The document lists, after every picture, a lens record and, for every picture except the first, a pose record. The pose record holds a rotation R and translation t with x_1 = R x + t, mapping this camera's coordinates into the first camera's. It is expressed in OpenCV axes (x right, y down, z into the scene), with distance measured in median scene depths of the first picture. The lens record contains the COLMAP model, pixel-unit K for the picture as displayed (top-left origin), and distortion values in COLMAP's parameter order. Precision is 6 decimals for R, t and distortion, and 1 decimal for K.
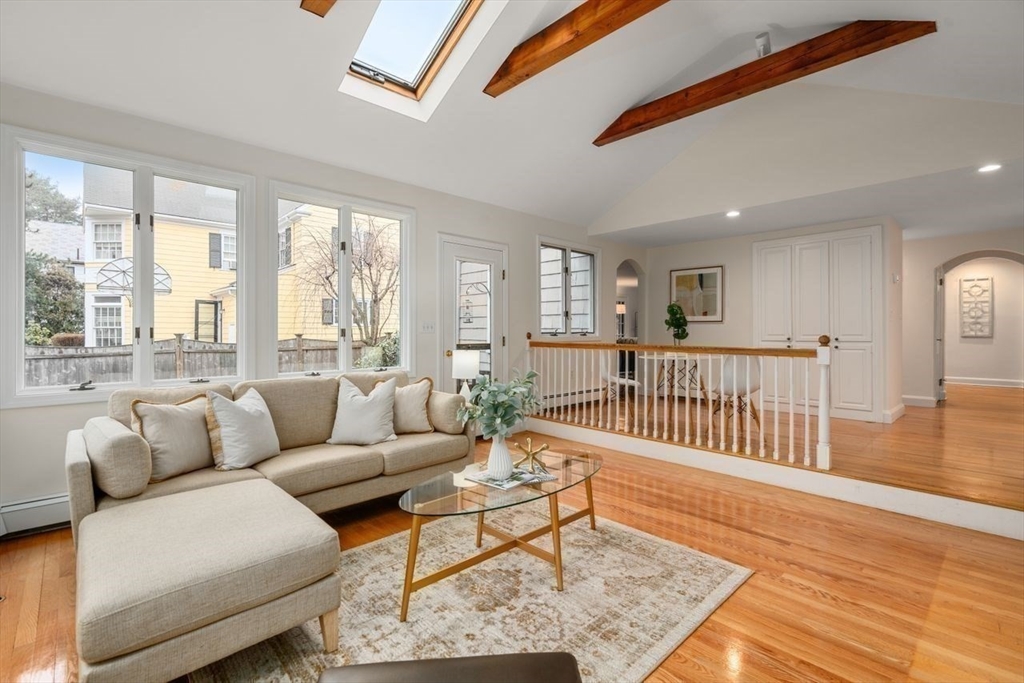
lens RADIAL K [[464.9, 0, 507.0], [0, 464.9, 332.4], [0, 0, 1]] dist [-0.009664, -0.000208]
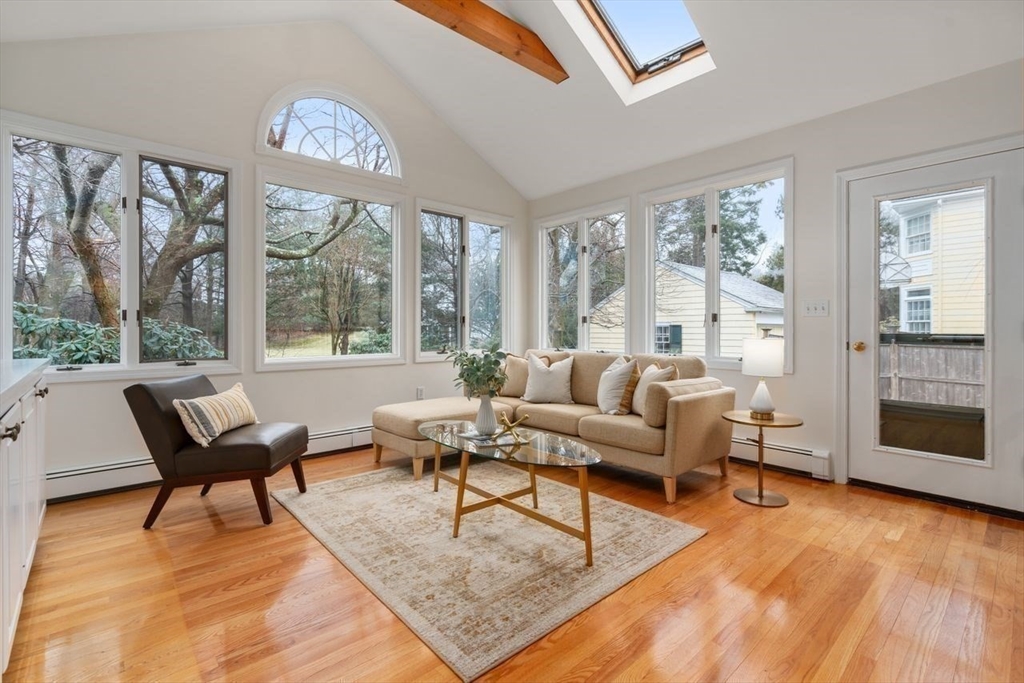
lens RADIAL K [[464.9, 0, 507.3], [0, 464.9, 333.0], [0, 0, 1]] dist [-0.009664, -0.000208]
pose [[-0.028779, 0.012867, -0.999503, 1.110338], [-0.003221, 0.999911, 0.012965, 0.035690], [0.999581, 0.003592, -0.028735, 1.032778]]
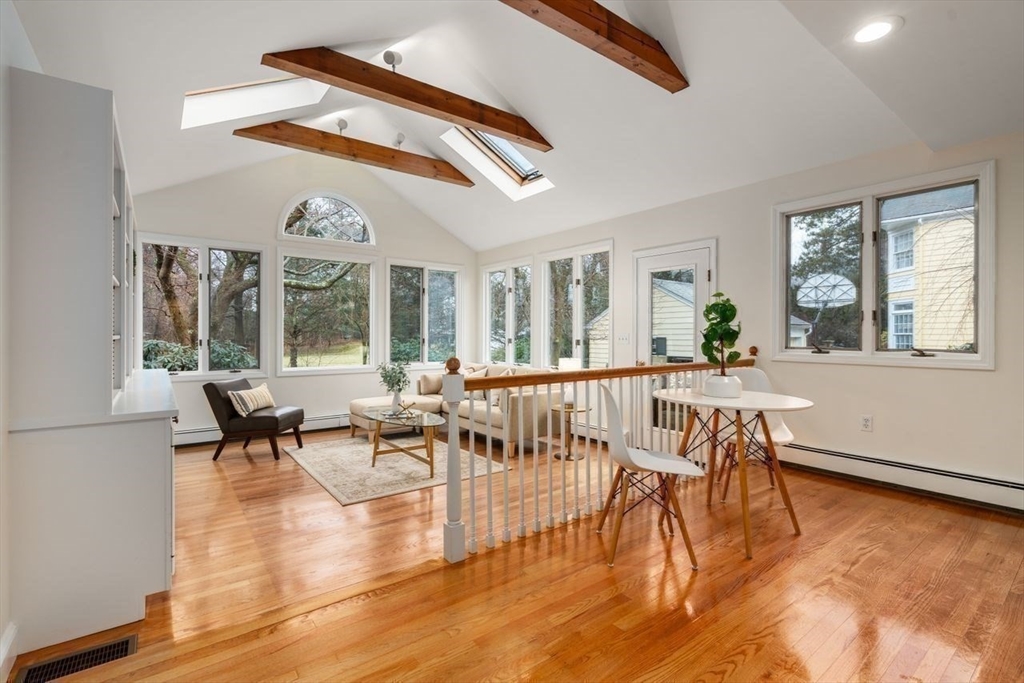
lens RADIAL K [[464.9, 0, 507.6], [0, 464.9, 339.9], [0, 0, 1]] dist [-0.009664, -0.000208]
pose [[-0.108358, 0.011944, -0.994040, 1.906210], [-0.004471, 0.999912, 0.012502, -0.043431], [0.994102, 0.005799, -0.108295, 1.634549]]
